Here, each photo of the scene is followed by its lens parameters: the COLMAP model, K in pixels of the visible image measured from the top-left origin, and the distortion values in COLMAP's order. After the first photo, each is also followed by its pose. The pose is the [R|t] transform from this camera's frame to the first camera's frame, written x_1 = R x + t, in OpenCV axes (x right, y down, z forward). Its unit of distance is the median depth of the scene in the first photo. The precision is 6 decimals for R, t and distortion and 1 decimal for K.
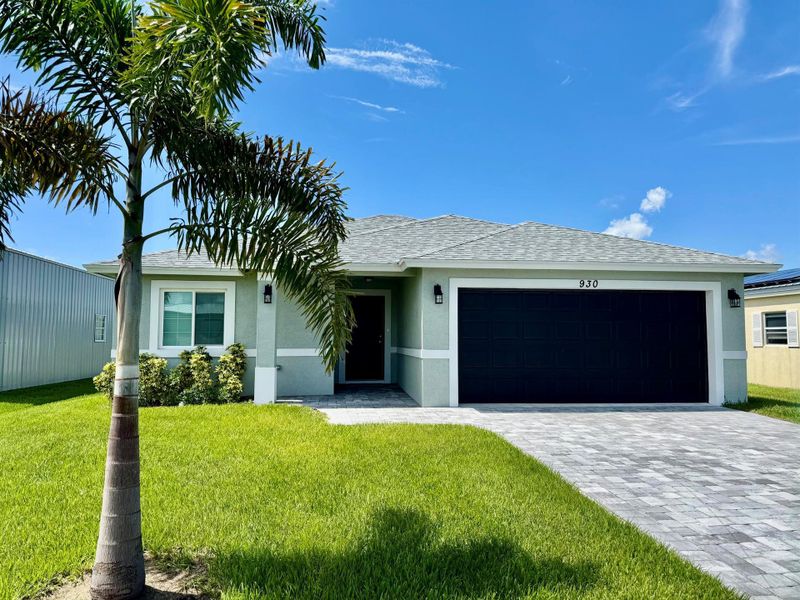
lens RADIAL K [[565.6, 0, 400.0], [0, 565.6, 300.0], [0, 0, 1]] dist [0.139531, -0.185901]
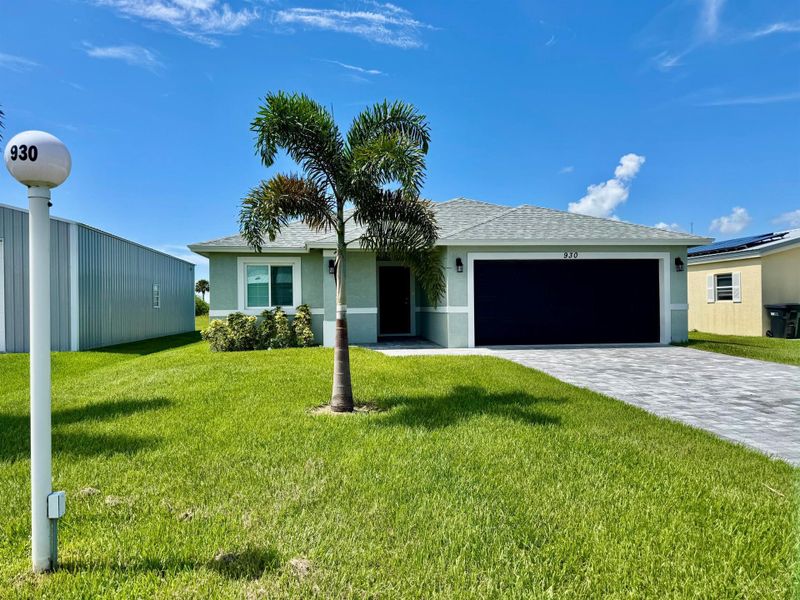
lens RADIAL K [[565.6, 0, 400.0], [0, 565.6, 300.0], [0, 0, 1]] dist [0.139531, -0.185901]
pose [[0.999758, -0.014603, 0.016477, -0.091153], [0.013636, 0.998263, 0.057321, -0.006299], [-0.017285, -0.057082, 0.998220, -0.325800]]
